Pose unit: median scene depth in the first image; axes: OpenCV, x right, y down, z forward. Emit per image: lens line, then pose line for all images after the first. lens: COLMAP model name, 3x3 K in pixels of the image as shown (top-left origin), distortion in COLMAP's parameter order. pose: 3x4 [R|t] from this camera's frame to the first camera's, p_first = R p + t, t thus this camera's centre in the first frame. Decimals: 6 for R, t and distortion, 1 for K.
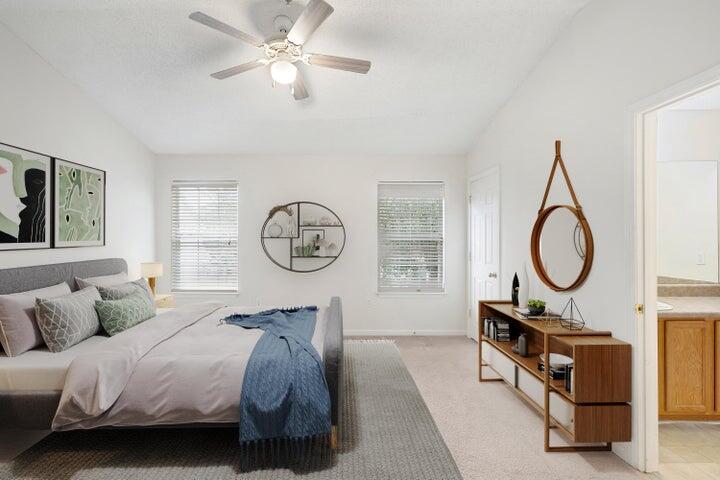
lens RADIAL K [[320.7, 0, 358.5], [0, 320.7, 239.9], [0, 0, 1]] dist [0.002150, 0.000407]
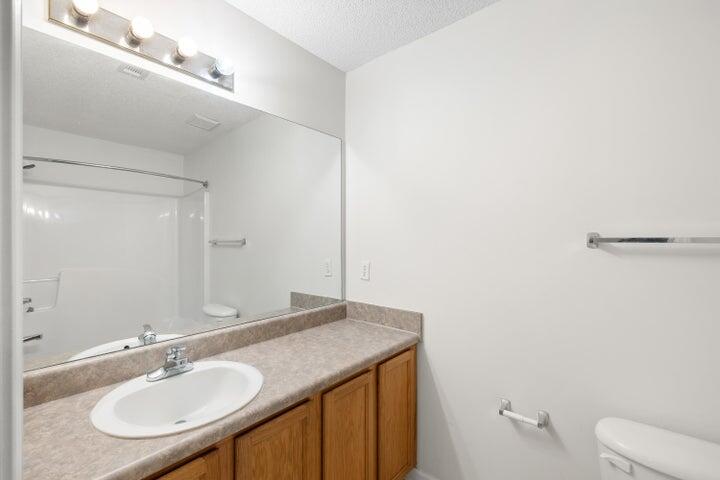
lens RADIAL K [[320.7, 0, 358.4], [0, 320.7, 241.2], [0, 0, 1]] dist [0.002150, 0.000407]
pose [[0.671729, 0.002310, 0.740793, 0.386151], [-0.000824, 0.999997, -0.002371, -0.004645], [-0.740796, 0.000983, 0.671729, 0.304949]]
